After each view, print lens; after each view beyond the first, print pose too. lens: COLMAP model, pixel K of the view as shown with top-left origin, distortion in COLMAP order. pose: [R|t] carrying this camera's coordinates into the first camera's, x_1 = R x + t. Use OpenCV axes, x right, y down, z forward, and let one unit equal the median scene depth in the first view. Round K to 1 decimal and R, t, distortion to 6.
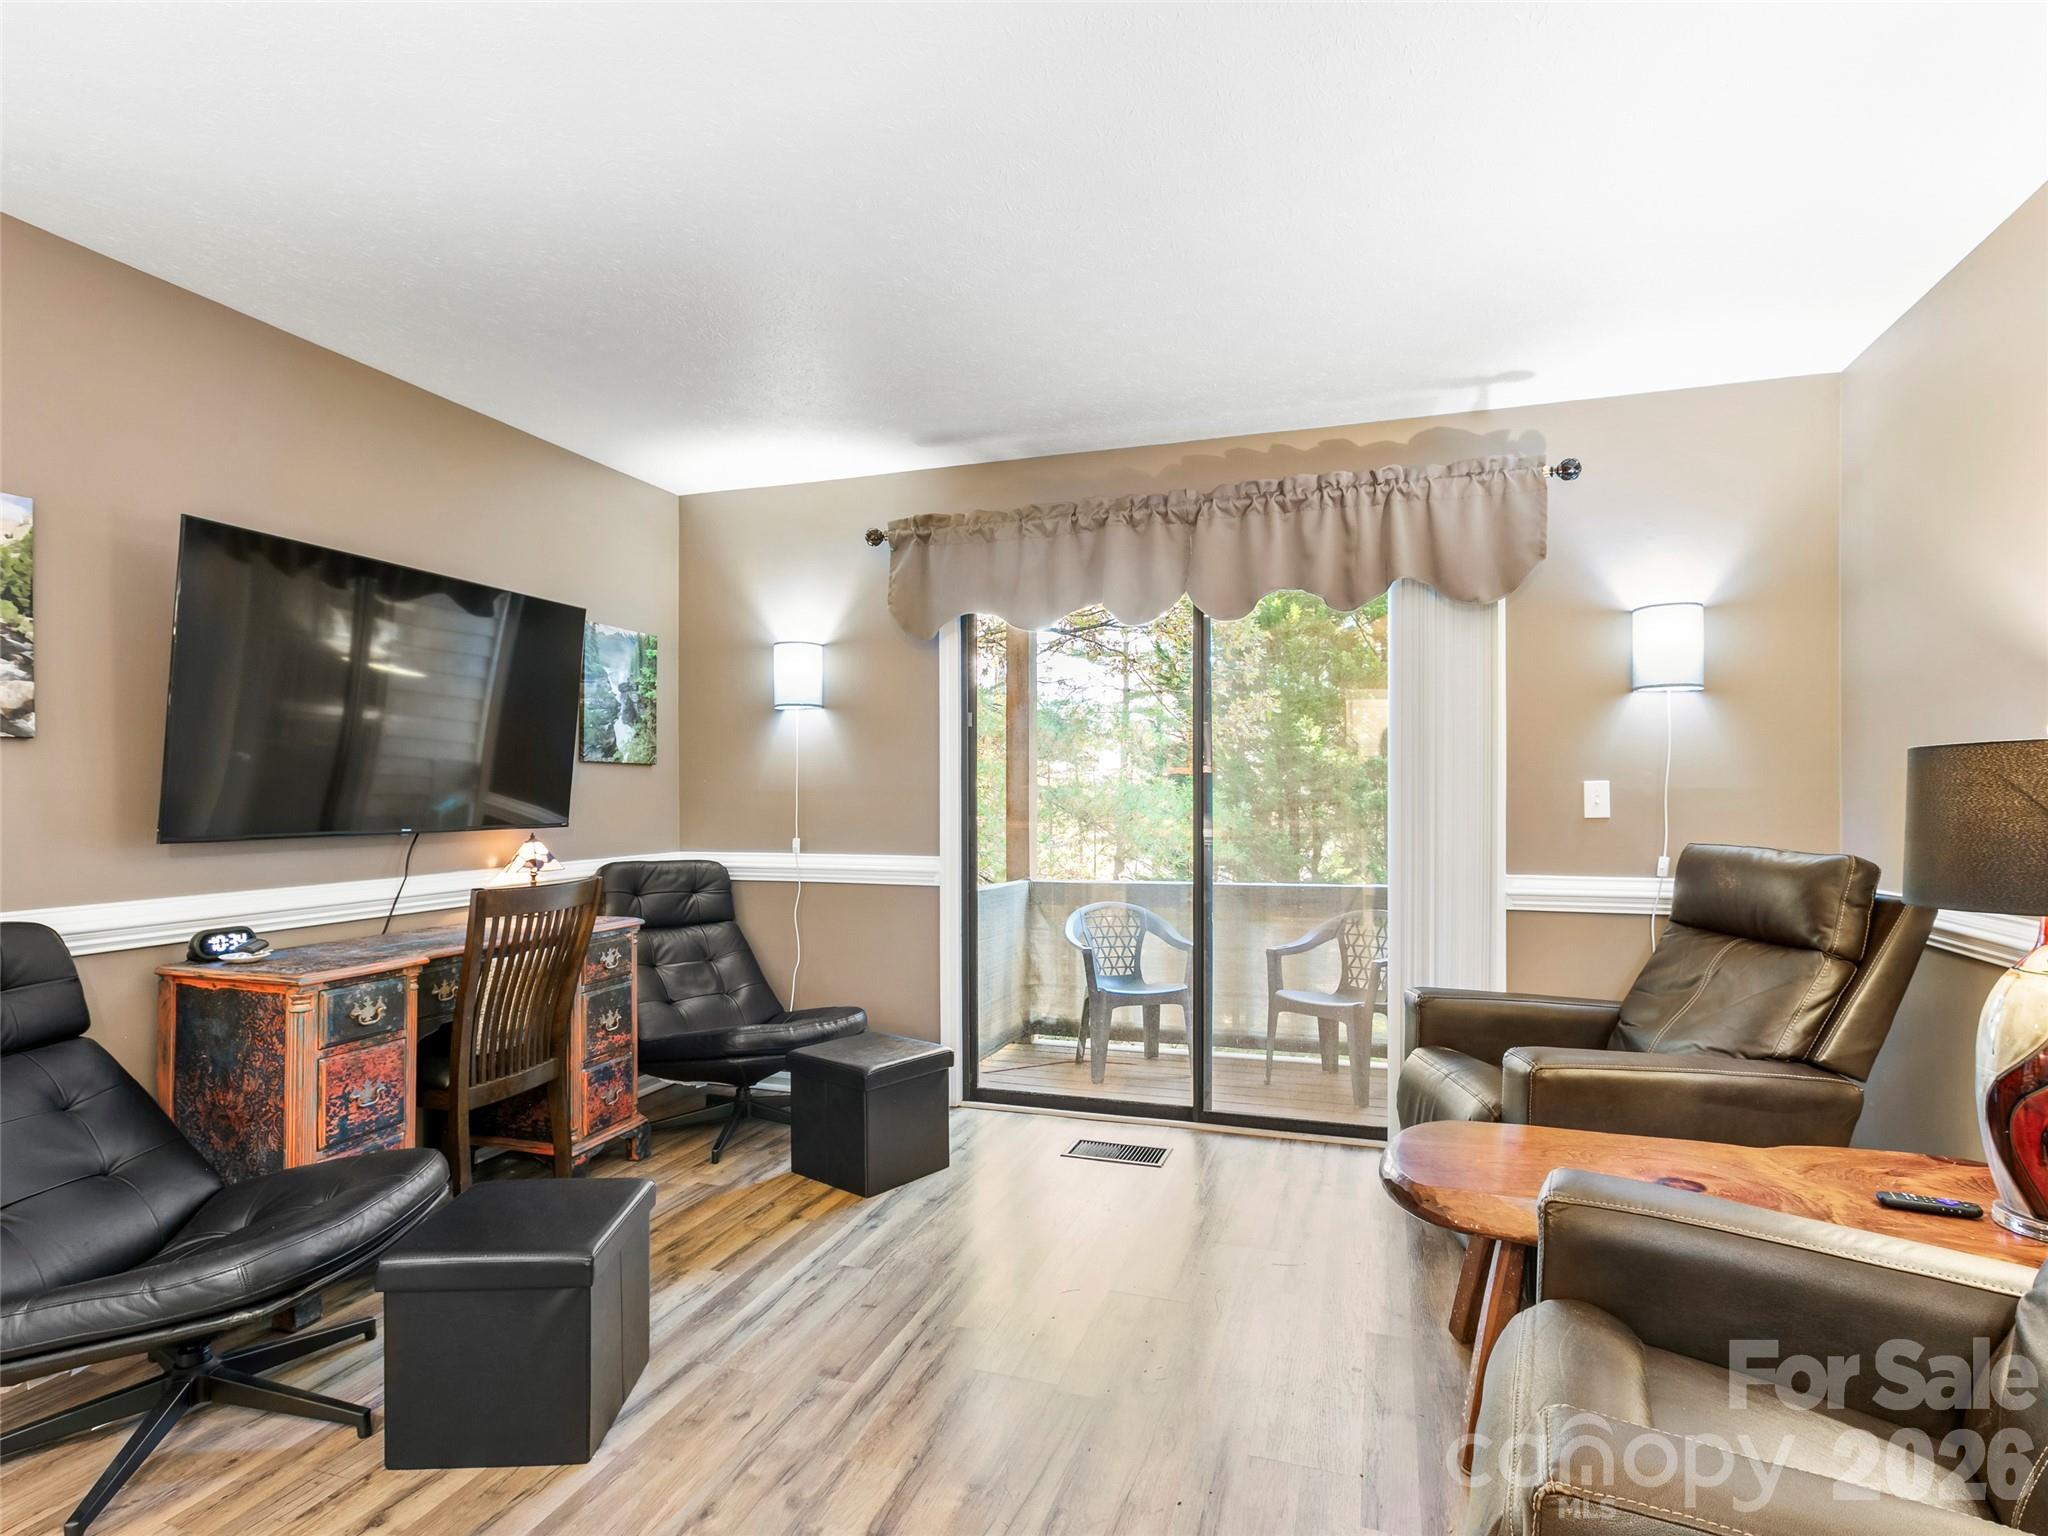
lens RADIAL K [[1054.3, 0, 1030.1], [0, 1054.3, 799.3], [0, 0, 1]] dist [0.005694, 0.000901]
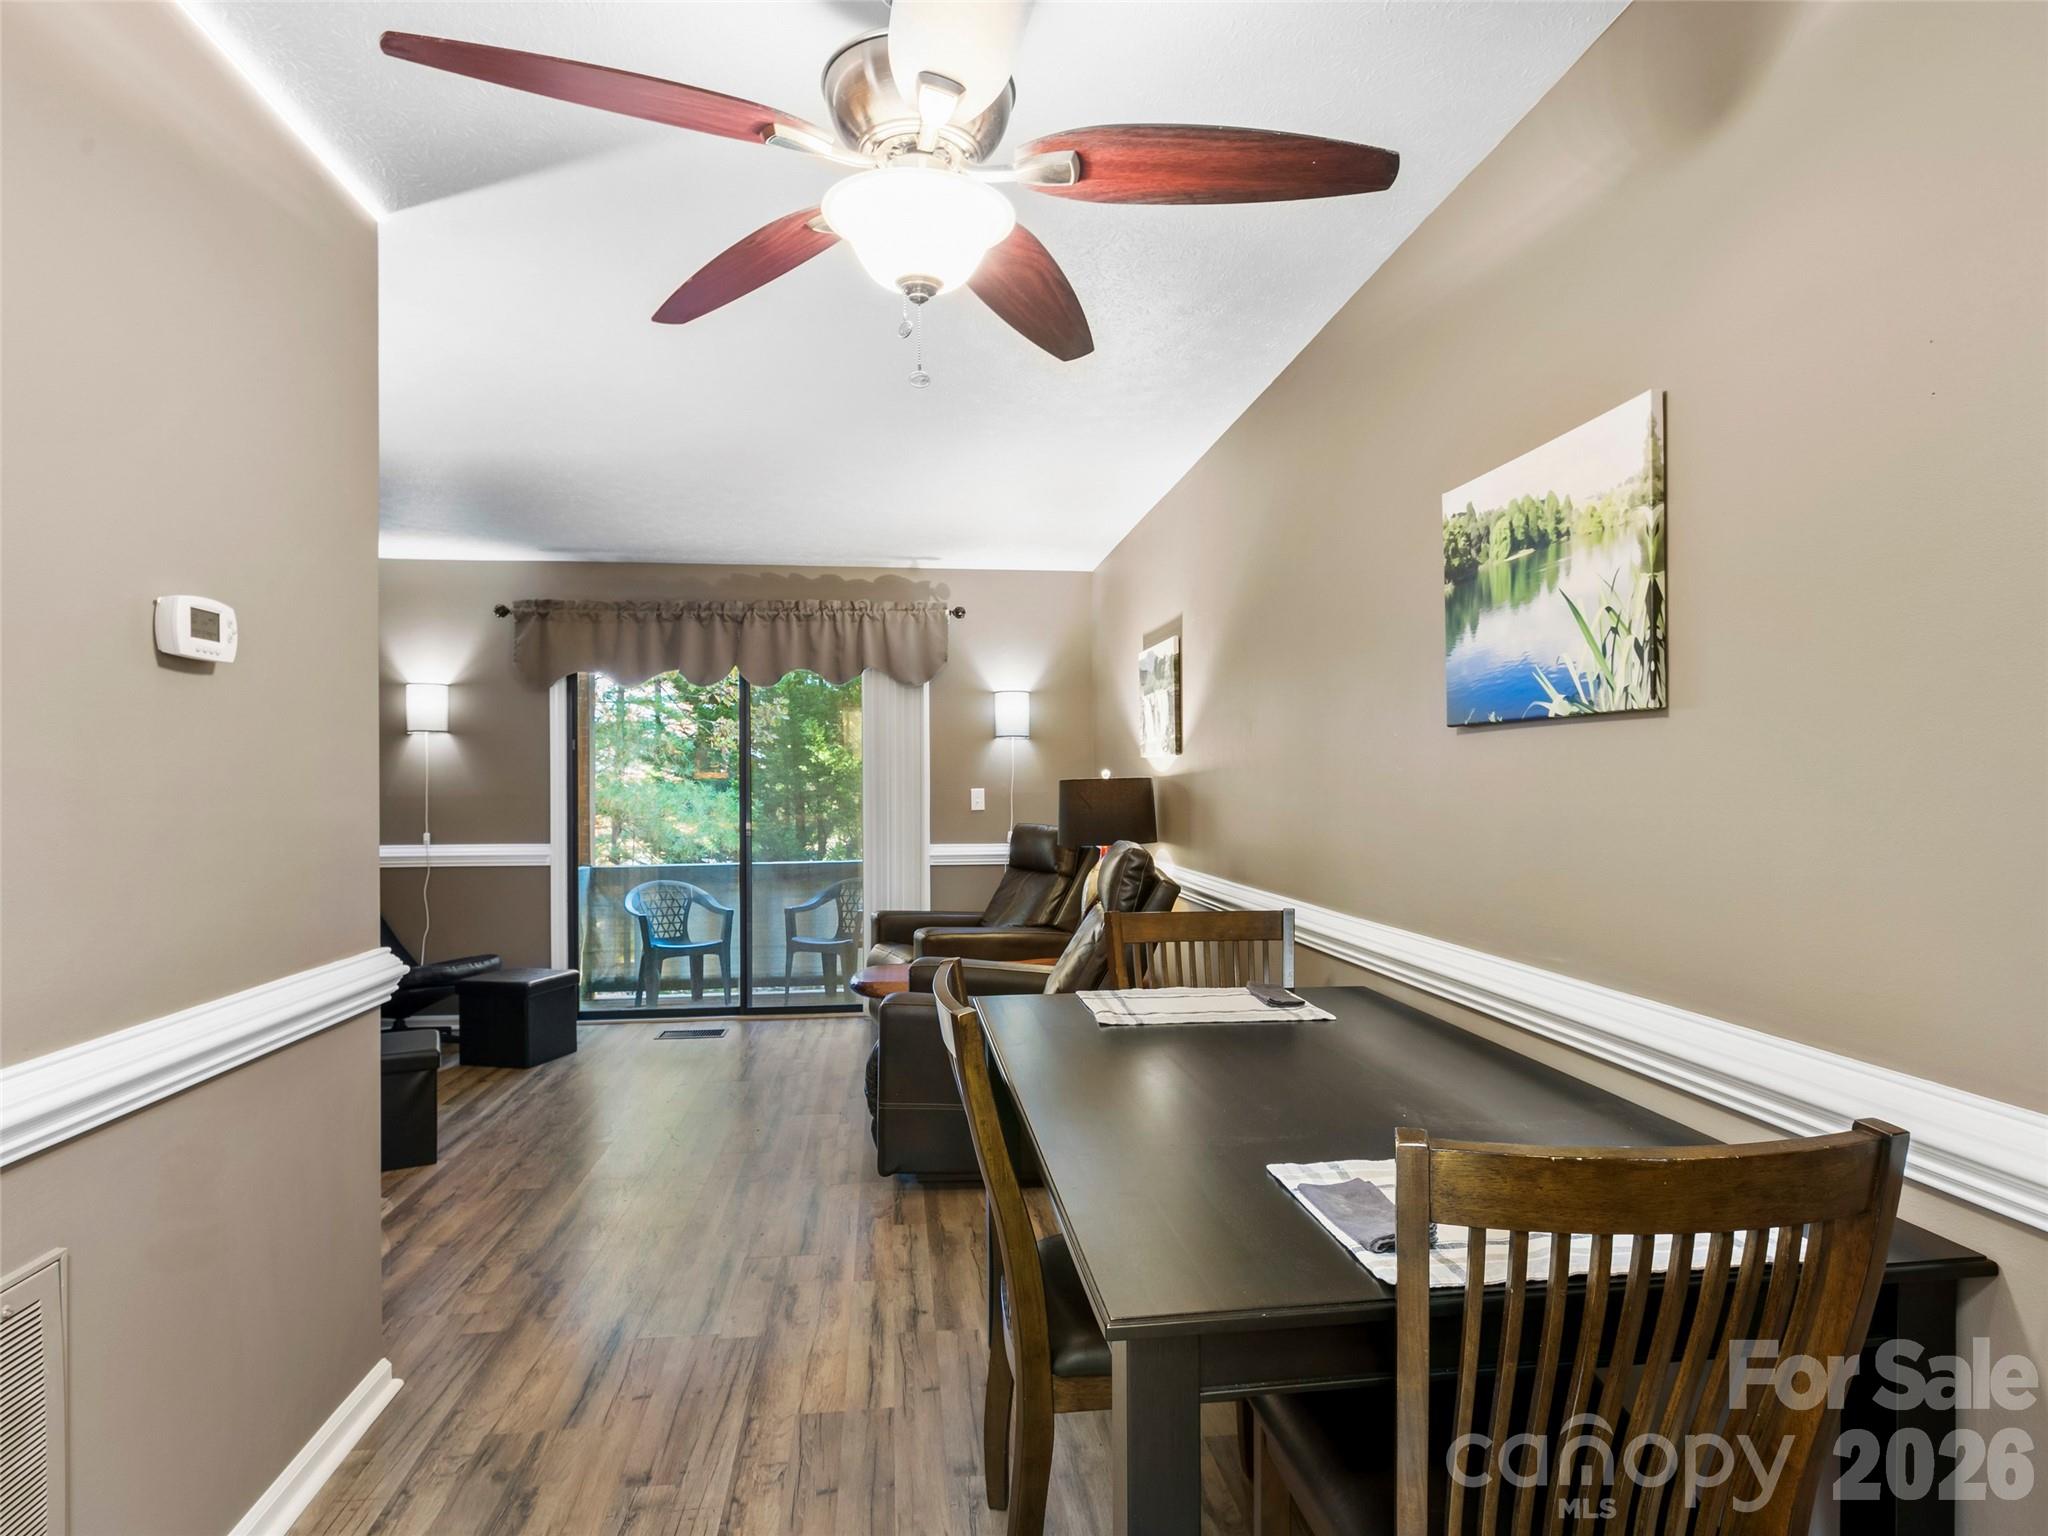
lens RADIAL K [[1101.0, 0, 1024.5], [0, 1101.0, 782.4], [0, 0, 1]] dist [-0.003844, 0.000435]
pose [[0.901516, -0.001449, 0.432744, -0.168449], [0.005831, 0.999944, -0.008800, -0.011015], [-0.432707, 0.010457, 0.901474, -0.630543]]
